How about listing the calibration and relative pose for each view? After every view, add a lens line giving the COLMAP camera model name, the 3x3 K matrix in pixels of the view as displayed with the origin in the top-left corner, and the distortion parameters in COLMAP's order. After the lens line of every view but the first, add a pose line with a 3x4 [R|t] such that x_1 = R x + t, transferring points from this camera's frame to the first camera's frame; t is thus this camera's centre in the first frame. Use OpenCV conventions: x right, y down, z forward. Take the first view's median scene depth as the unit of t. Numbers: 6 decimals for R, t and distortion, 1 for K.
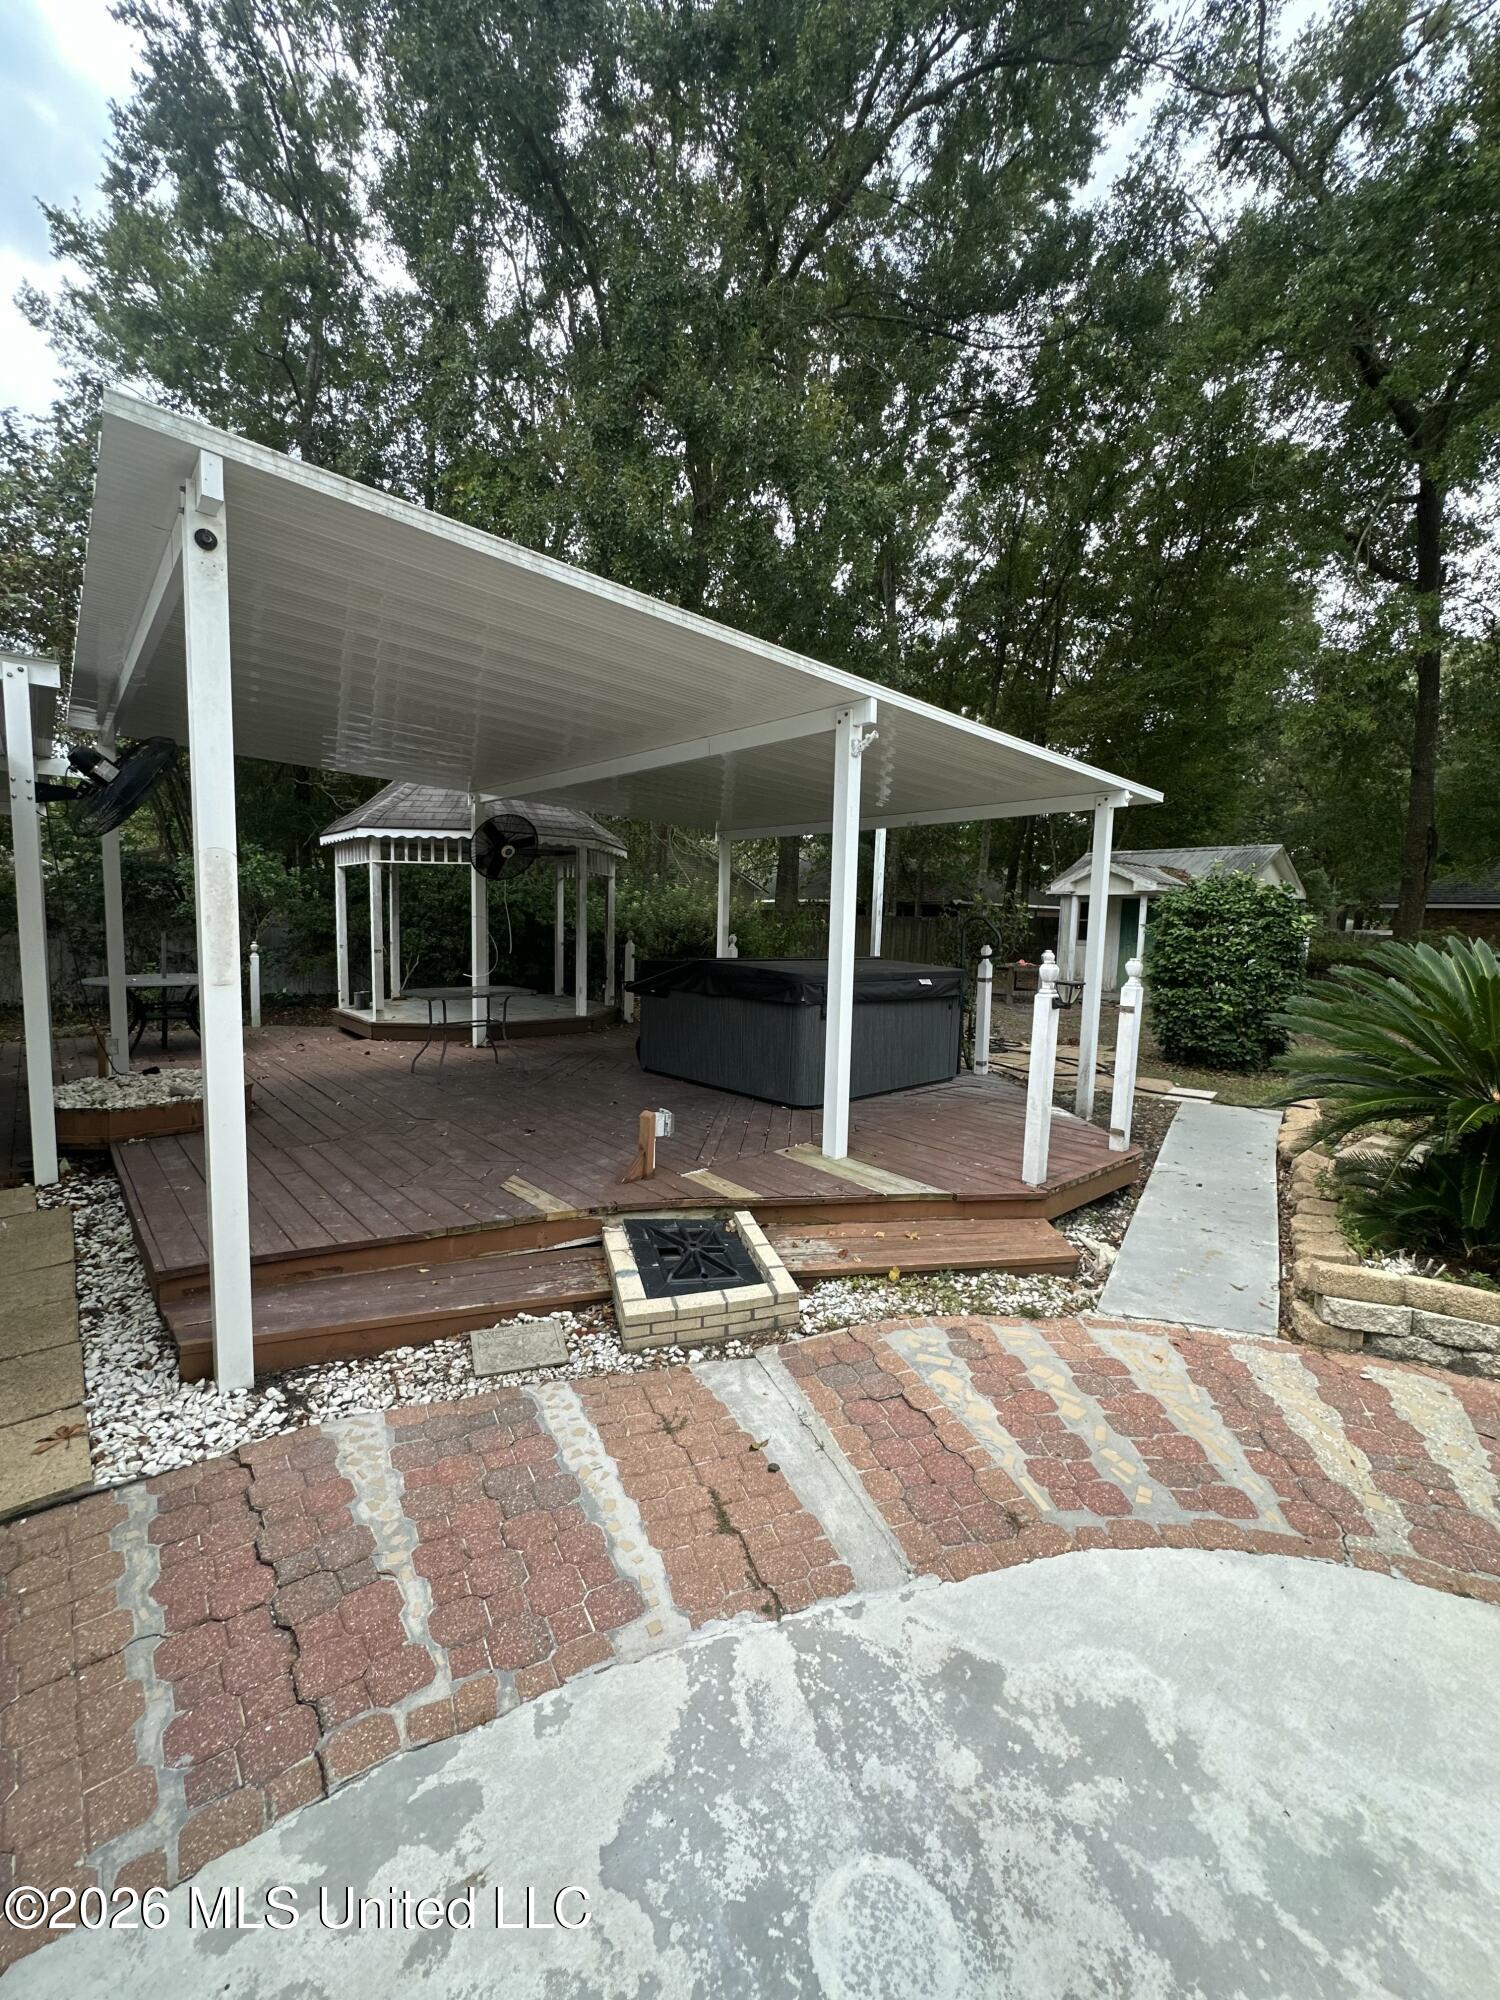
lens RADIAL K [[802.8, 0, 750.0], [0, 802.8, 1000.0], [0, 0, 1]] dist [-0.000851, -0.000283]
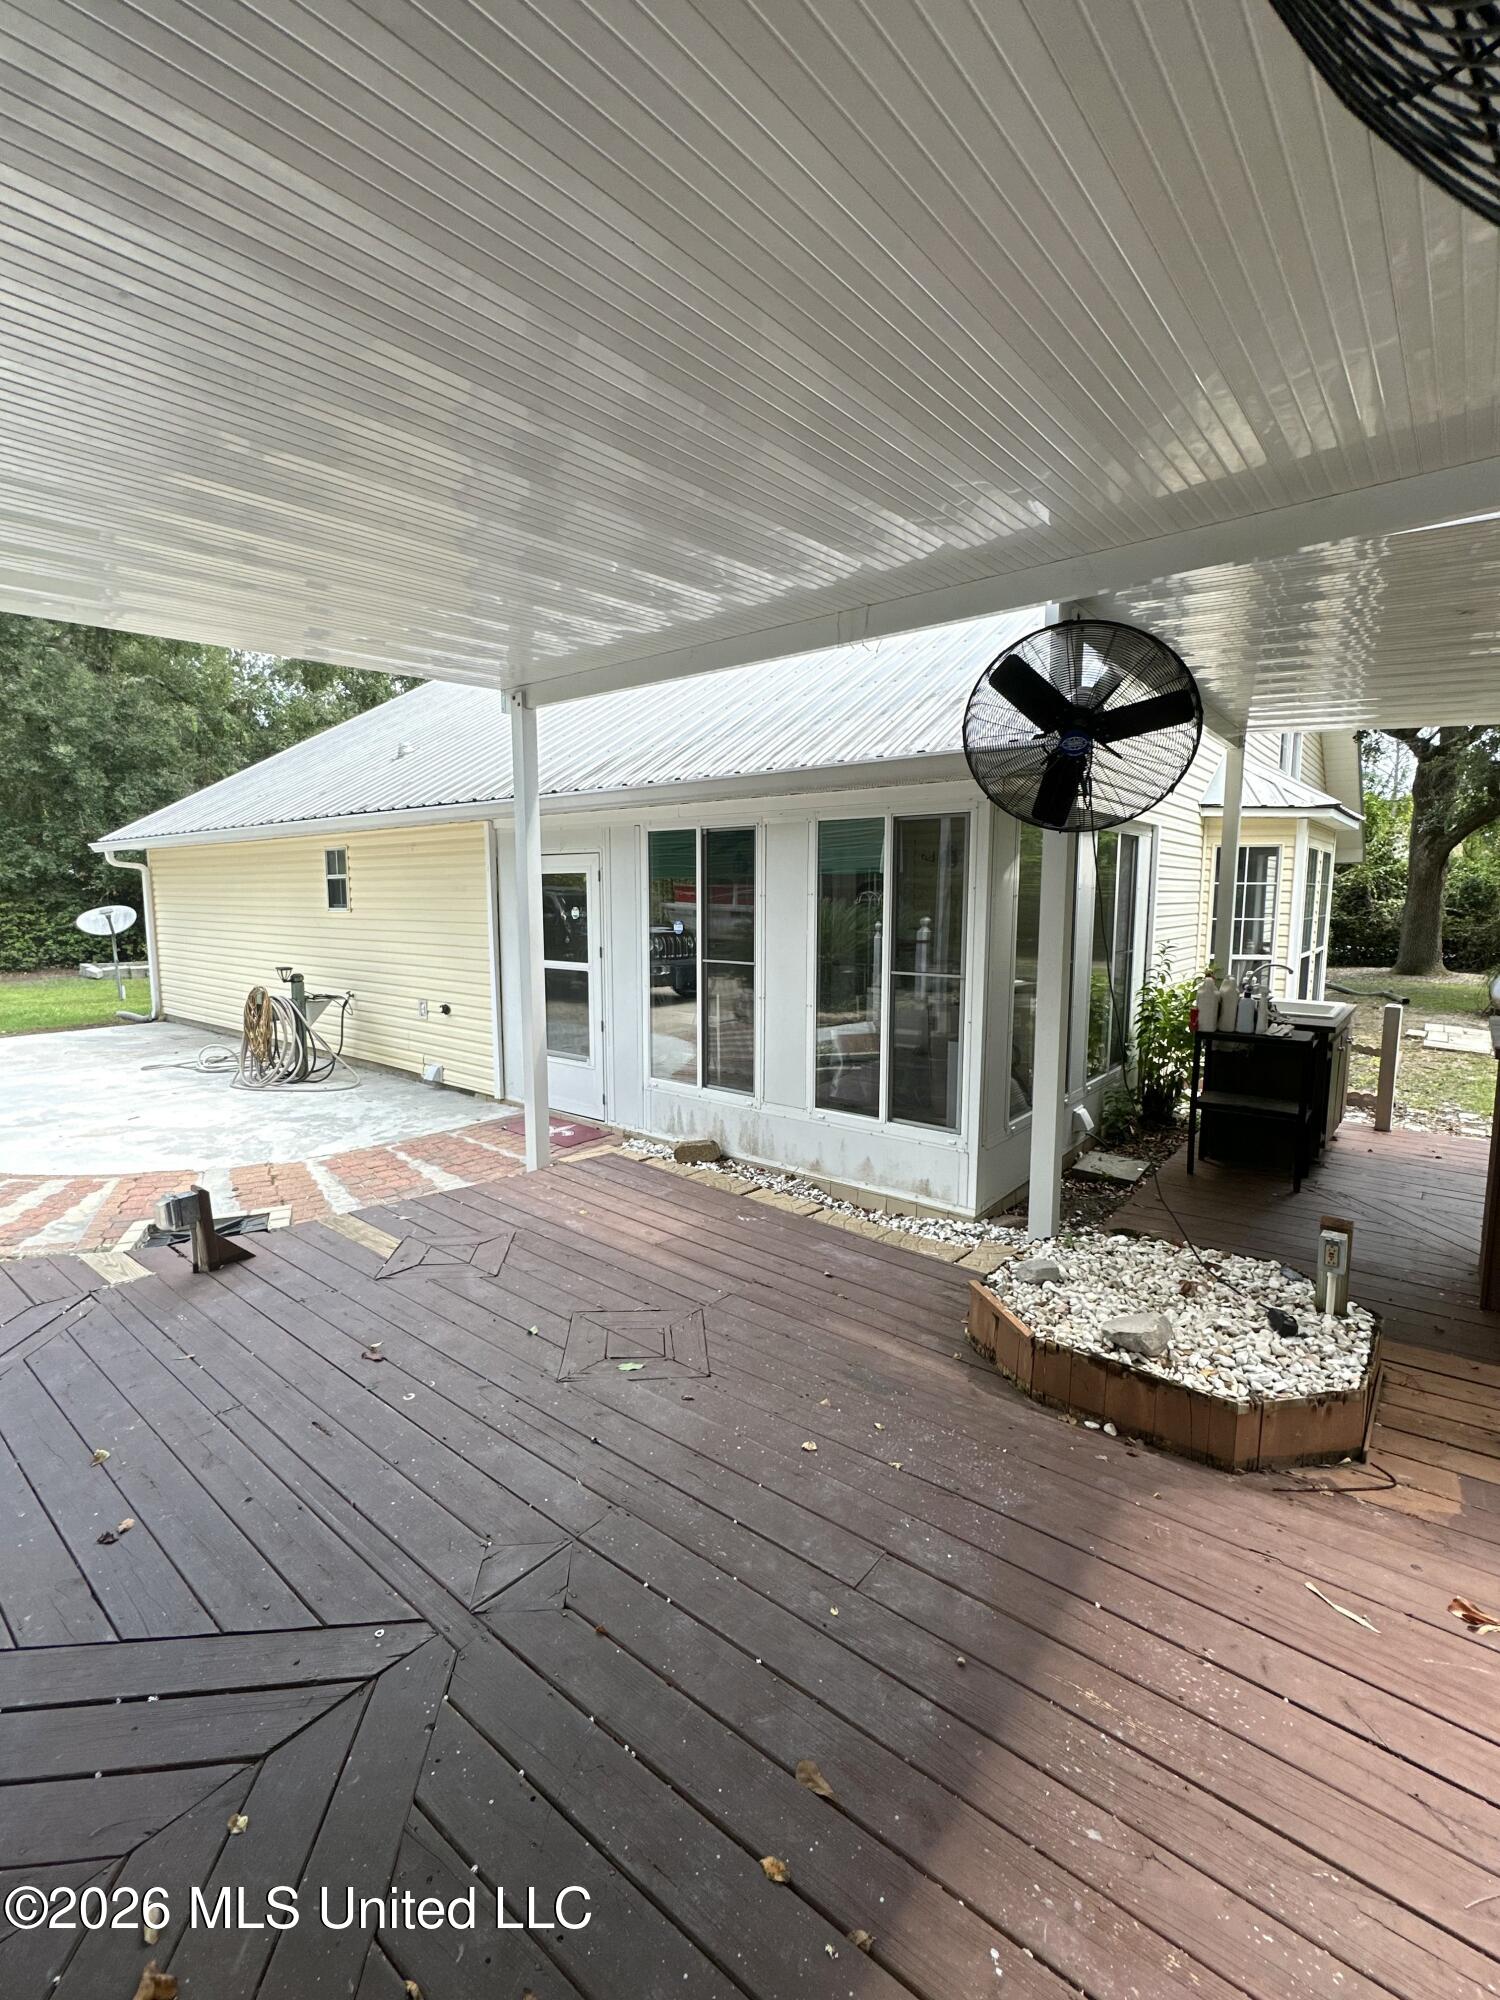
lens RADIAL K [[884.3, 0, 750.0], [0, 884.3, 1000.0], [0, 0, 1]] dist [-0.000765, -0.000078]
pose [[-0.986752, -0.005514, -0.162145, -0.966300], [-0.041072, 0.975356, 0.216781, -0.454807], [0.156954, 0.220569, -0.962660, 3.534935]]
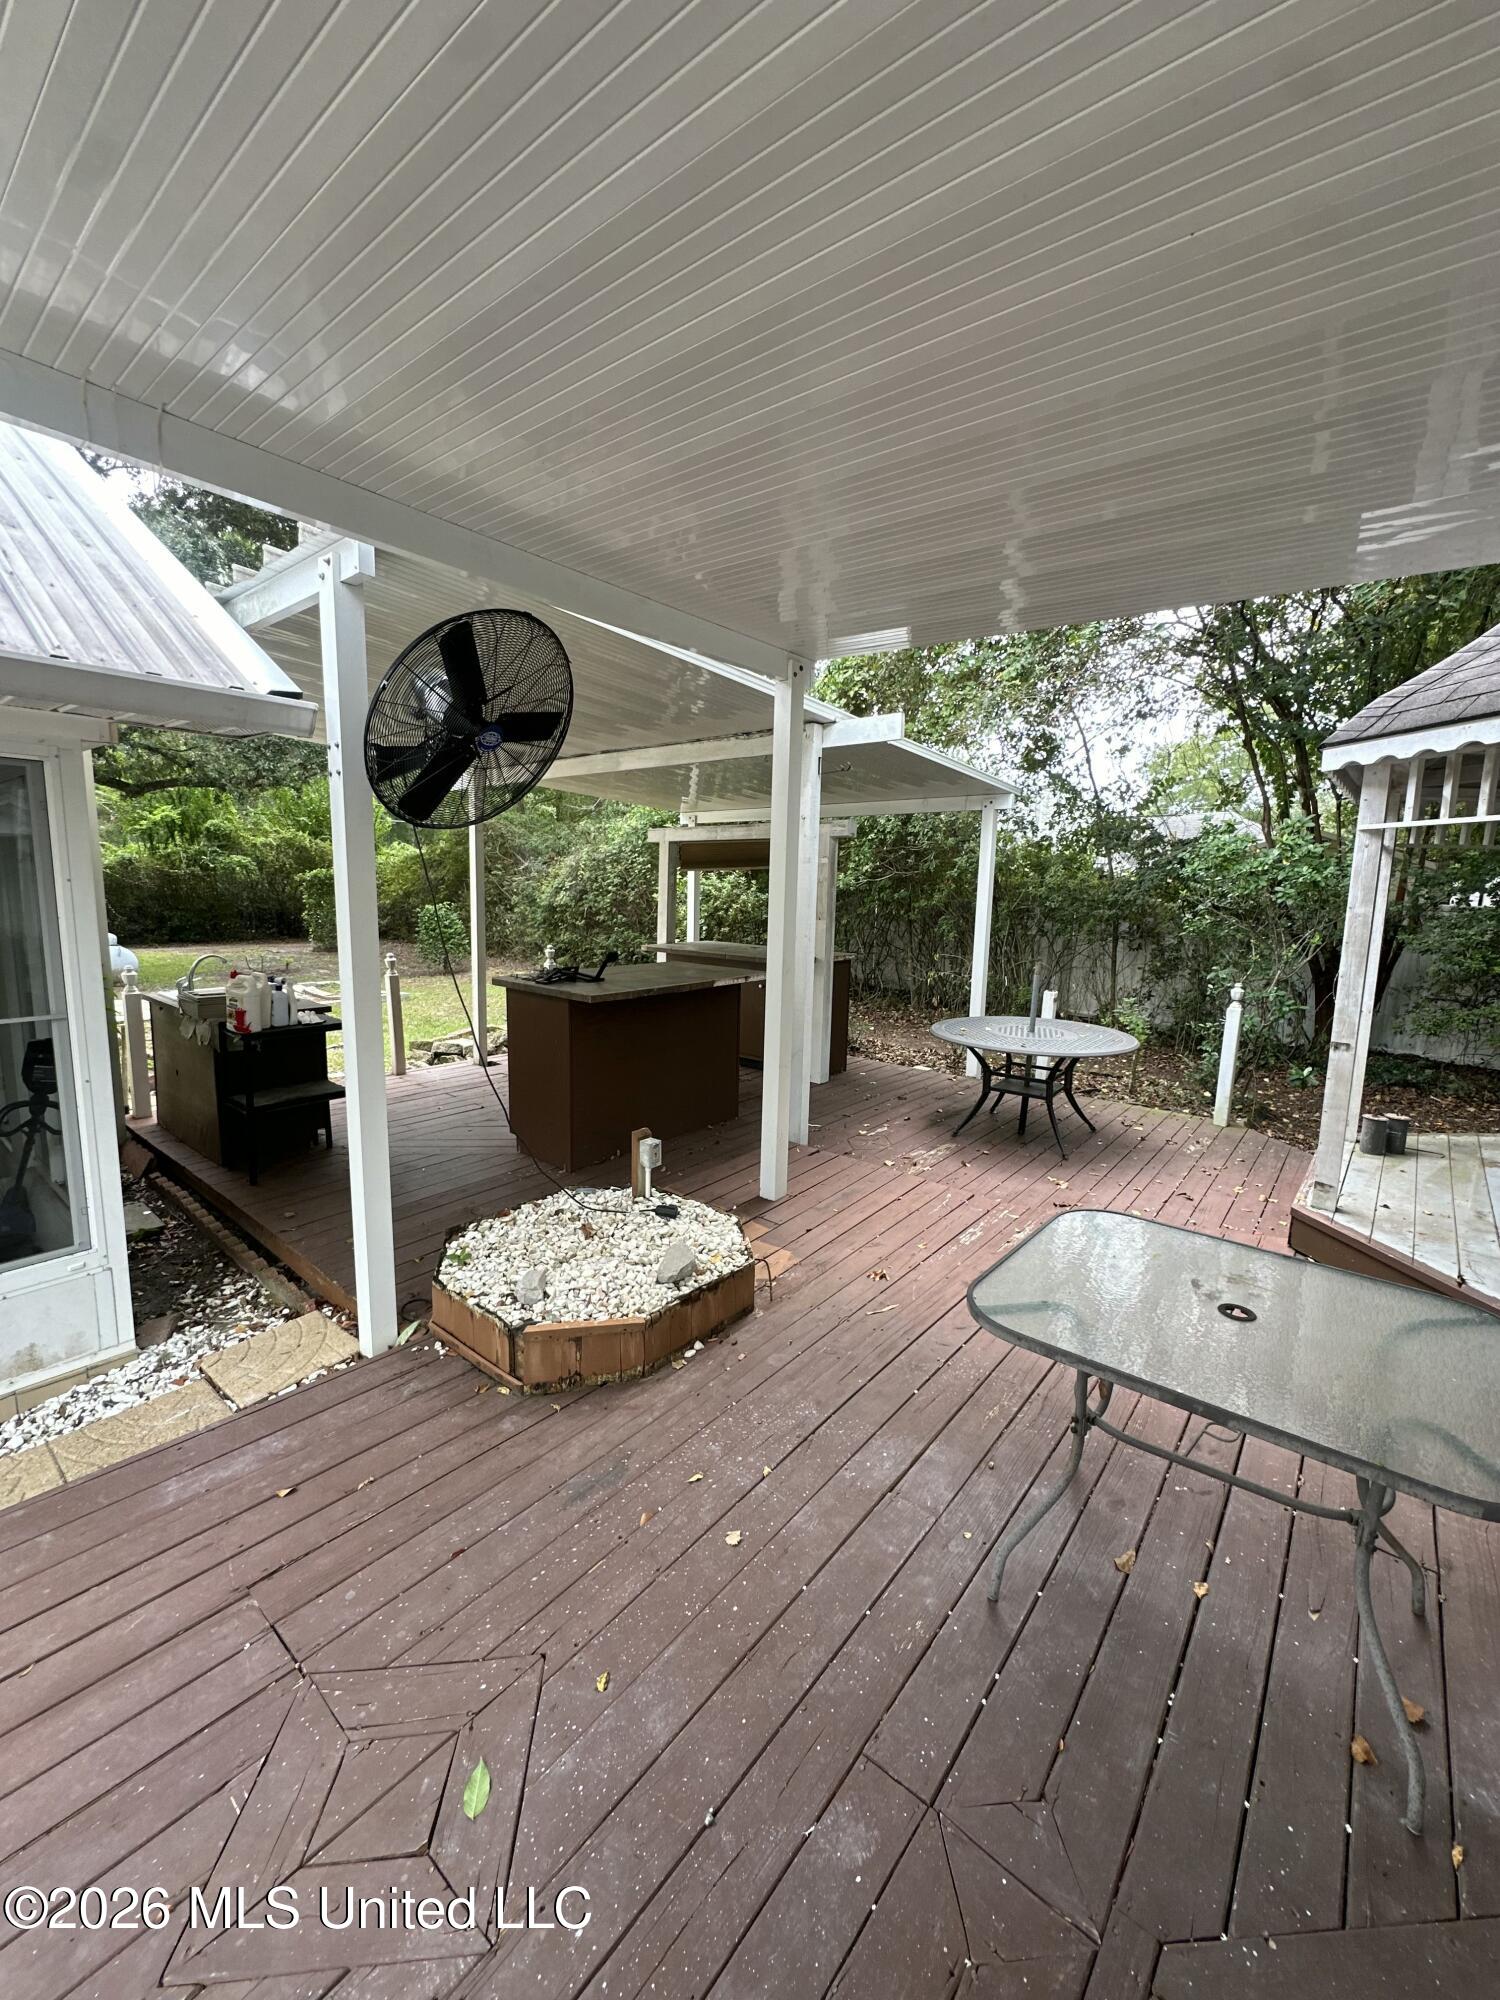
lens RADIAL K [[802.8, 0, 750.0], [0, 802.8, 1000.0], [0, 0, 1]] dist [-0.000851, -0.000283]
pose [[0.156284, 0.120717, -0.980307, -0.431202], [-0.120763, 0.987392, 0.102337, -0.357550], [0.980302, 0.102391, 0.168892, 2.436065]]
